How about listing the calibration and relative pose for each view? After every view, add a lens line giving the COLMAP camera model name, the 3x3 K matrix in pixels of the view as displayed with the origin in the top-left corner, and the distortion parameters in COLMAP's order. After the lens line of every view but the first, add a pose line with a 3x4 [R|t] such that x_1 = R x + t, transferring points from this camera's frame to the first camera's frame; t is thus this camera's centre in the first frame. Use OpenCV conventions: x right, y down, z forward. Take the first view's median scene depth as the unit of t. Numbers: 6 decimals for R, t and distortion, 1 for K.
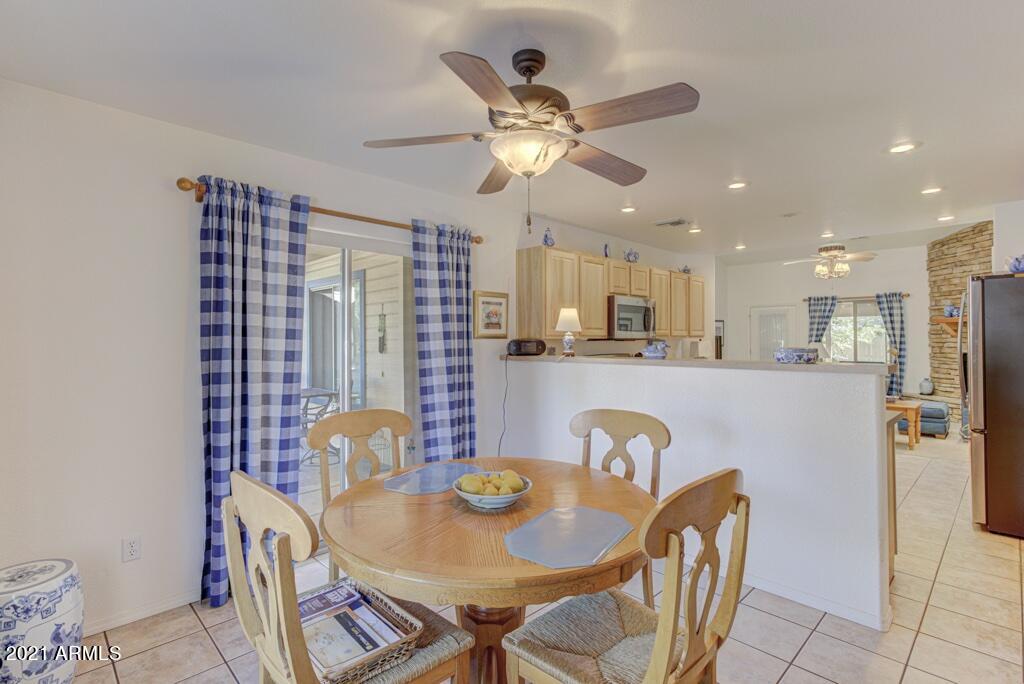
lens RADIAL K [[494.3, 0, 510.0], [0, 494.3, 340.5], [0, 0, 1]] dist [-0.000517, 0.000263]
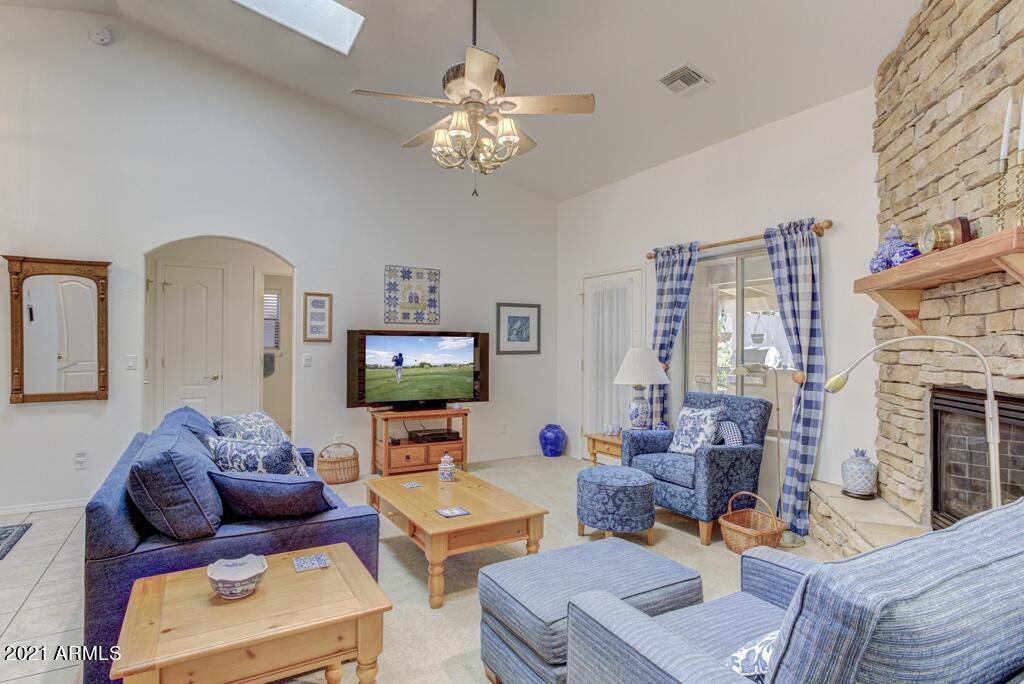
lens RADIAL K [[538.8, 0, 511.0], [0, 538.8, 347.0], [0, 0, 1]] dist [0.000800, -0.000438]
pose [[0.970416, 0.014192, -0.241023, 0.678003], [-0.013617, 0.999899, 0.004048, 0.003031], [0.241057, -0.000647, 0.970511, 0.549747]]
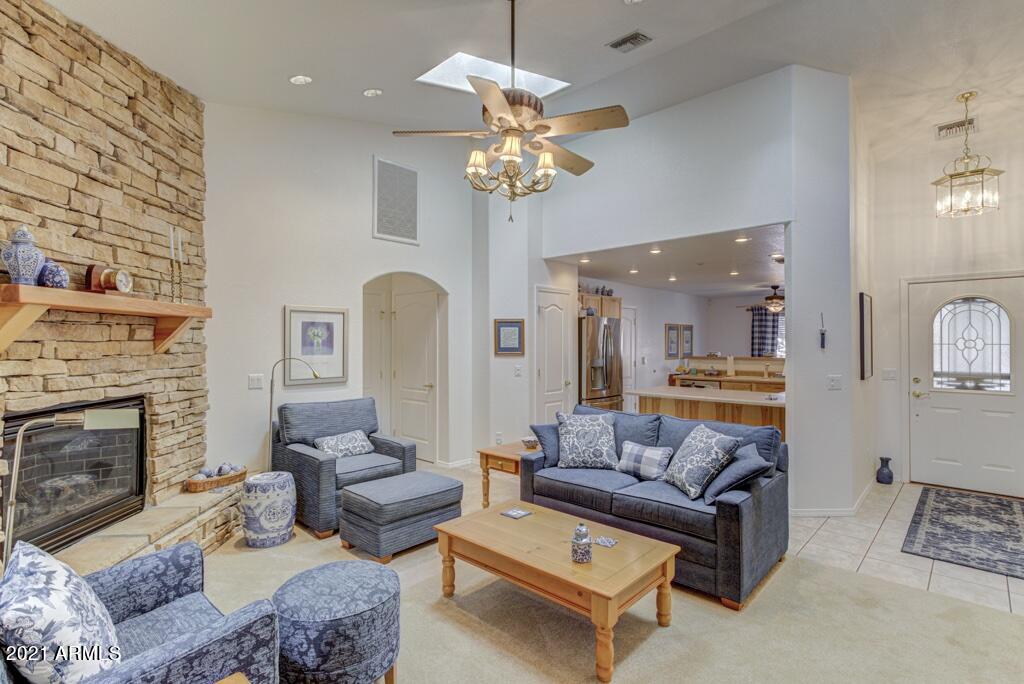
lens RADIAL K [[494.3, 0, 510.0], [0, 494.3, 340.5], [0, 0, 1]] dist [-0.000517, 0.000263]
pose [[-0.999032, 0.006854, -0.043451, 0.587429], [0.007226, 0.999938, -0.008413, -0.011458], [0.043390, -0.008719, -0.999020, 1.193378]]
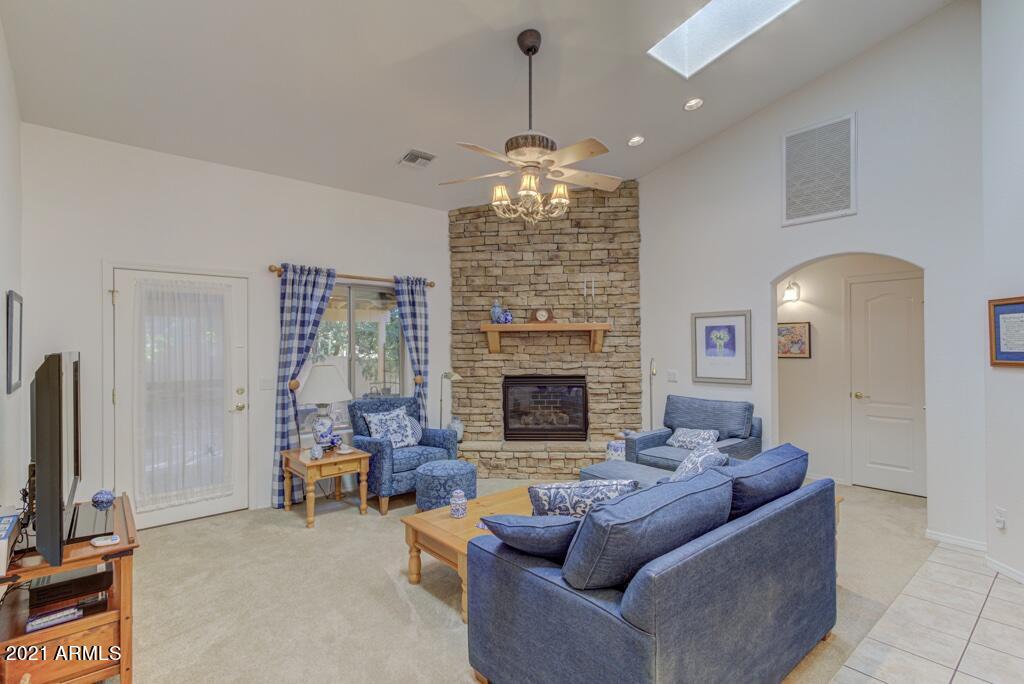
lens RADIAL K [[494.3, 0, 510.0], [0, 494.3, 340.5], [0, 0, 1]] dist [-0.000517, 0.000263]
pose [[0.070931, 0.014909, 0.997370, 0.199147], [0.003936, 0.999876, -0.015226, -0.012424], [-0.997473, 0.005005, 0.070864, 0.868329]]
